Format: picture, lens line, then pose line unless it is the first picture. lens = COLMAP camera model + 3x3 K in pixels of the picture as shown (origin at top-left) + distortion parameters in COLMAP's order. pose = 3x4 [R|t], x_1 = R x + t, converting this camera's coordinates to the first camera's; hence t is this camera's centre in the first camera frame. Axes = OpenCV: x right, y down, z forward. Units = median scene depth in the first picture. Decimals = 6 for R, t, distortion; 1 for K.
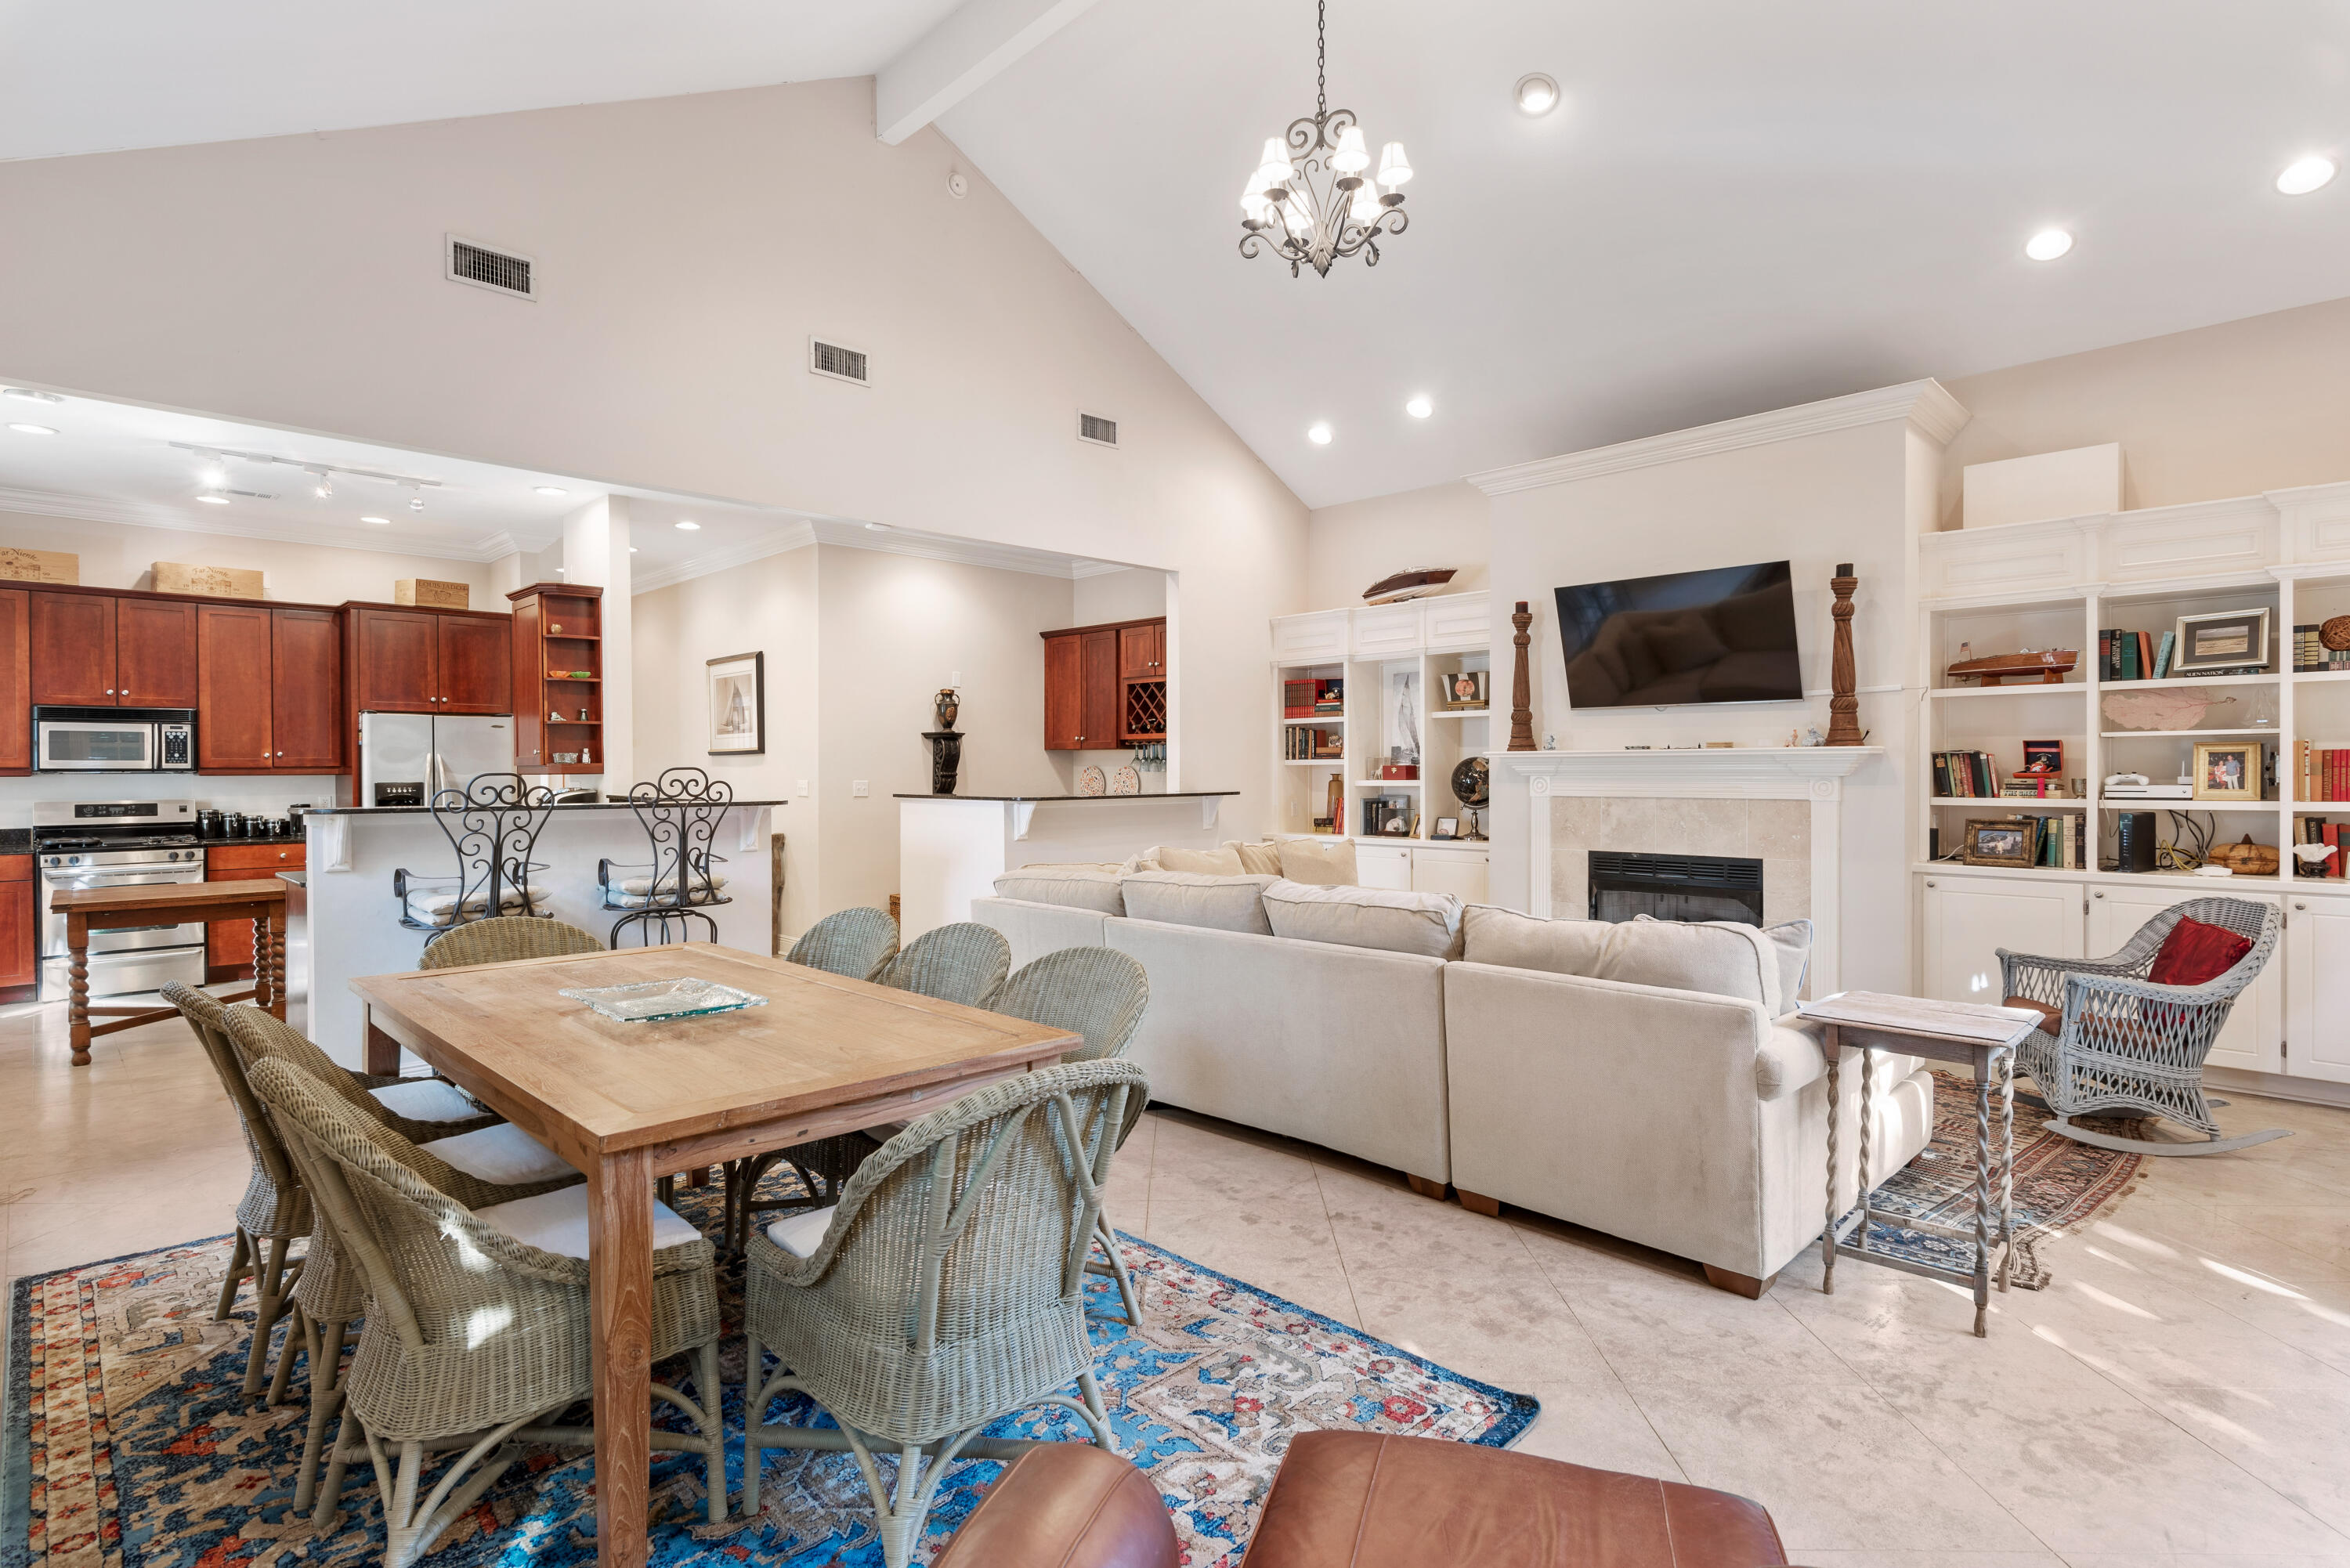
lens RADIAL K [[1174.8, 0, 1178.8], [0, 1174.8, 777.1], [0, 0, 1]] dist [0.002147, 0.000070]
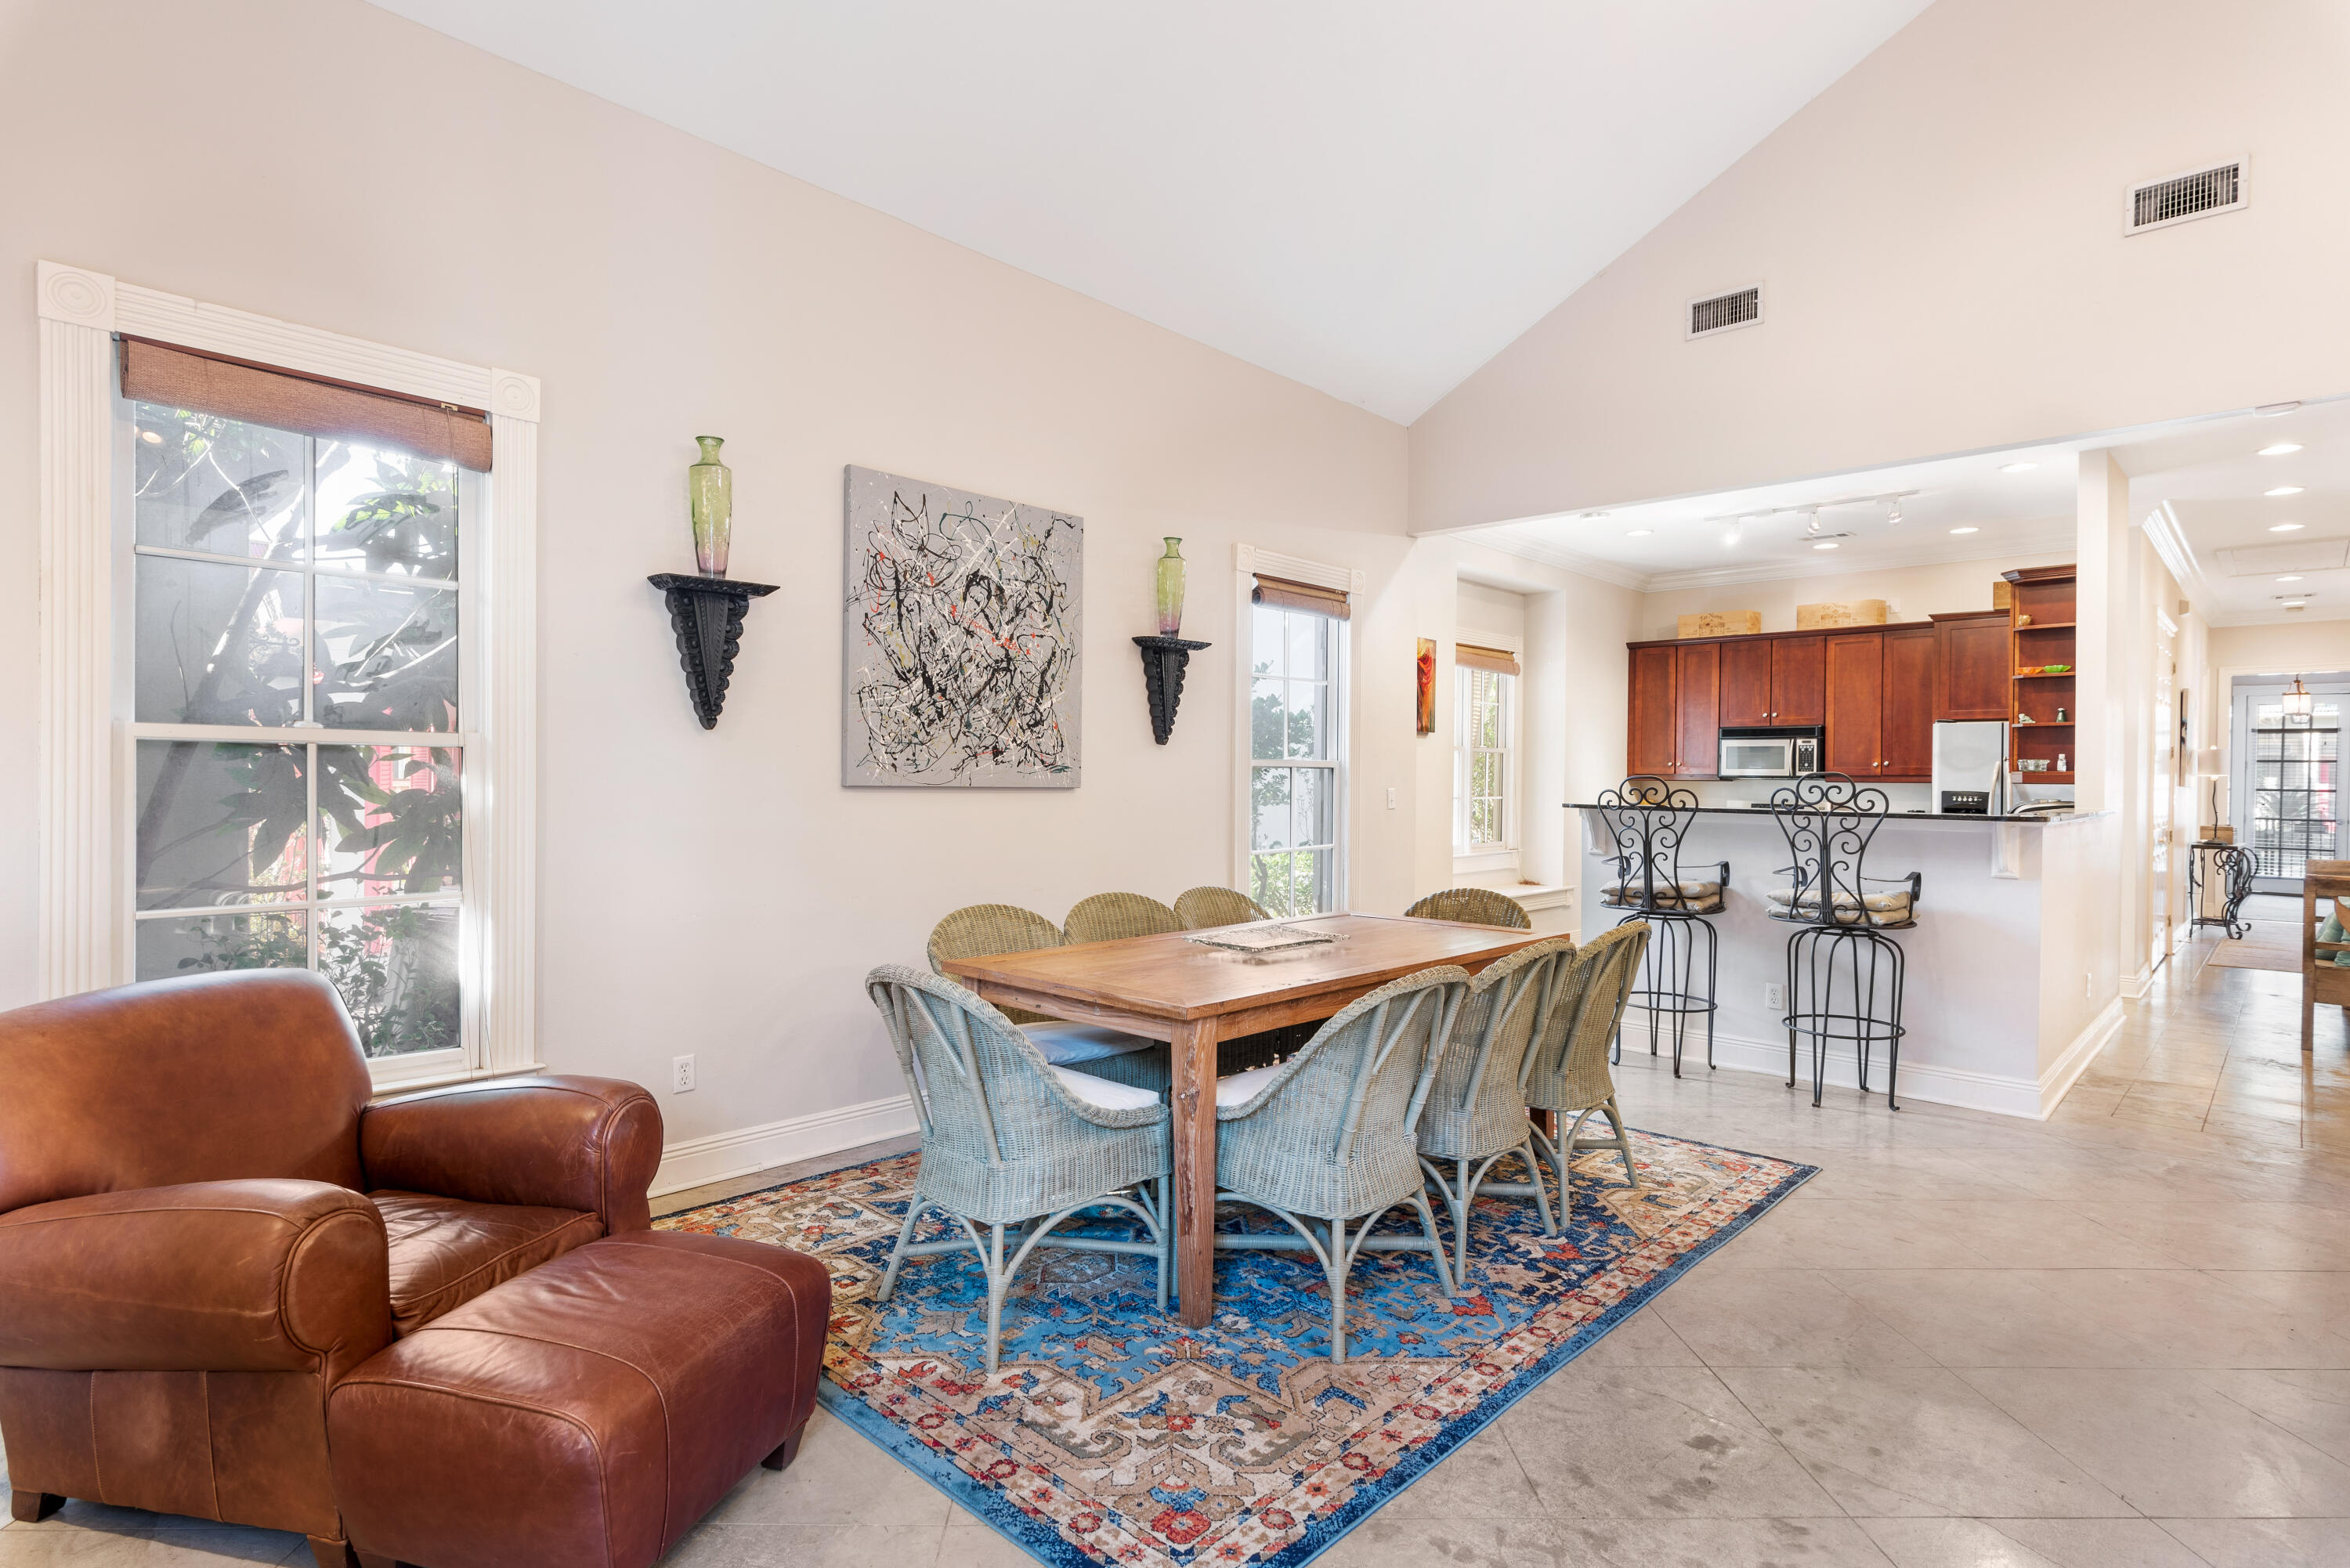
lens RADIAL K [[1189.7, 0, 1175.0], [0, 1189.7, 784.0], [0, 0, 1]] dist [0.003177, 0.000980]
pose [[0.034157, 0.009894, -0.999368, 0.341505], [-0.016682, 0.999817, 0.009329, 0.000299], [0.999277, 0.016353, 0.034316, 0.316557]]
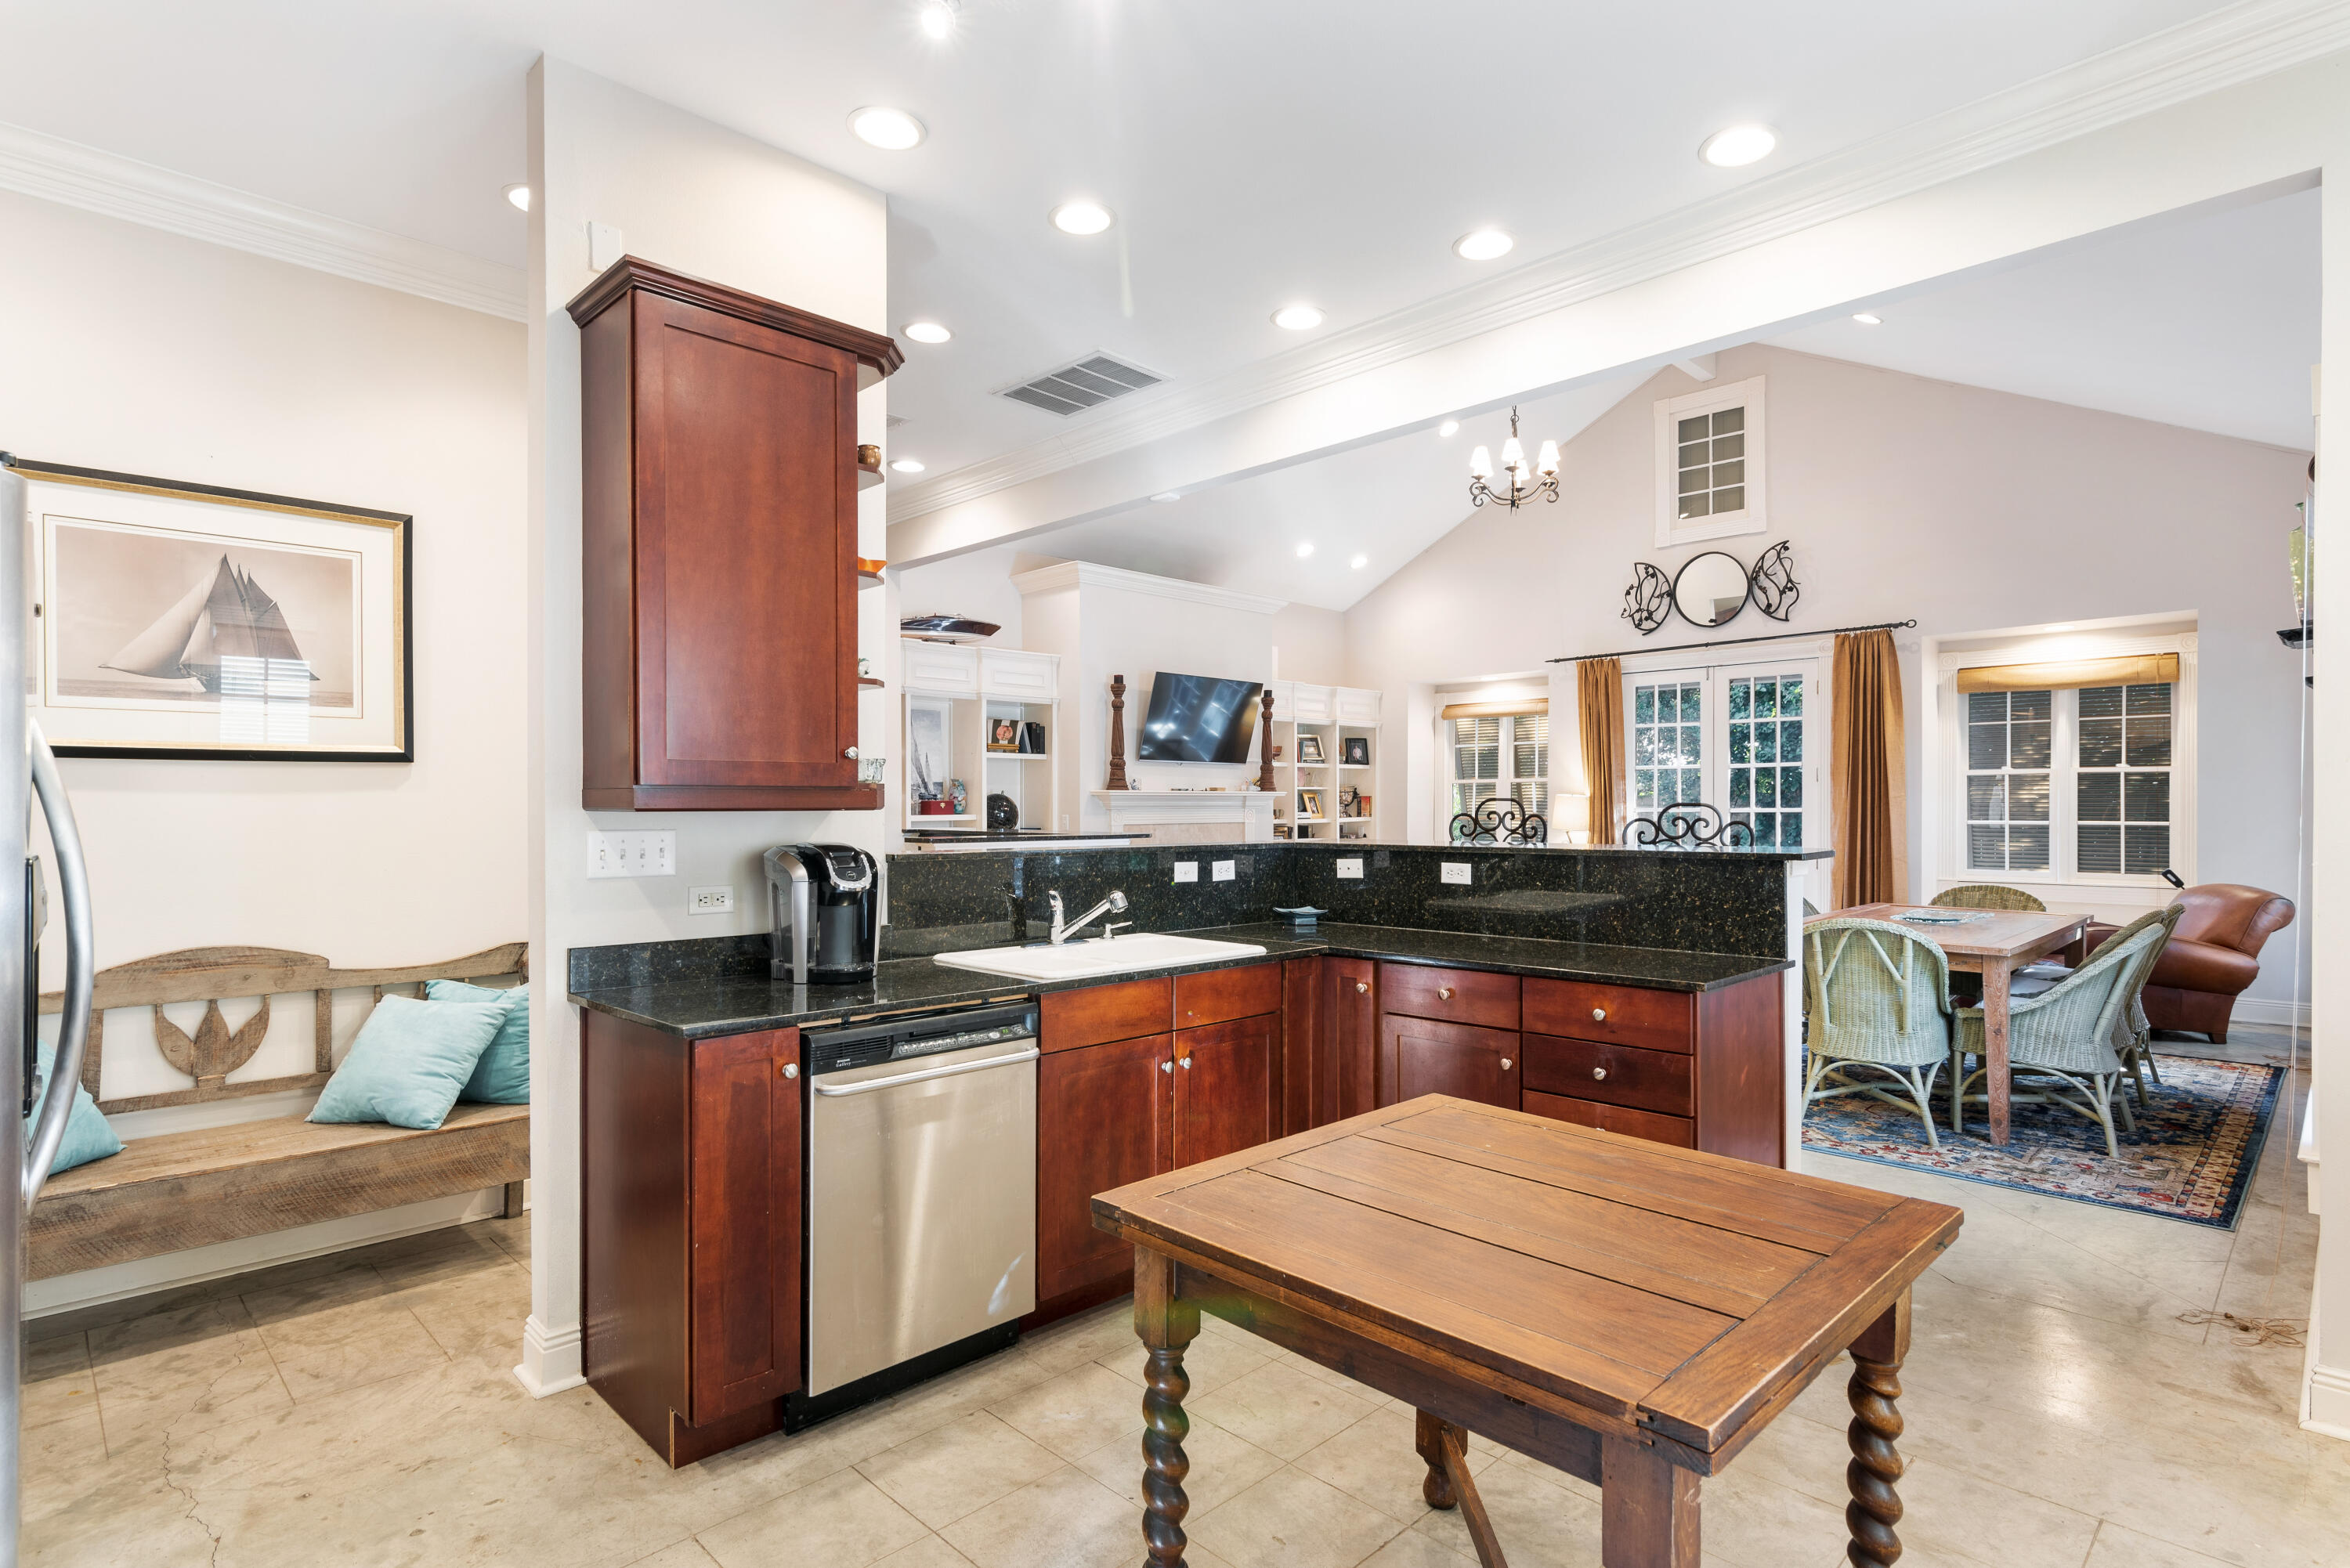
lens RADIAL K [[1161.8, 0, 1163.9], [0, 1161.8, 811.9], [0, 0, 1]] dist [-0.001566, -0.000629]
pose [[0.006318, -0.003699, 0.999973, -0.903807], [0.007544, 0.999965, 0.003652, -0.002306], [-0.999952, 0.007521, 0.006345, 0.862759]]
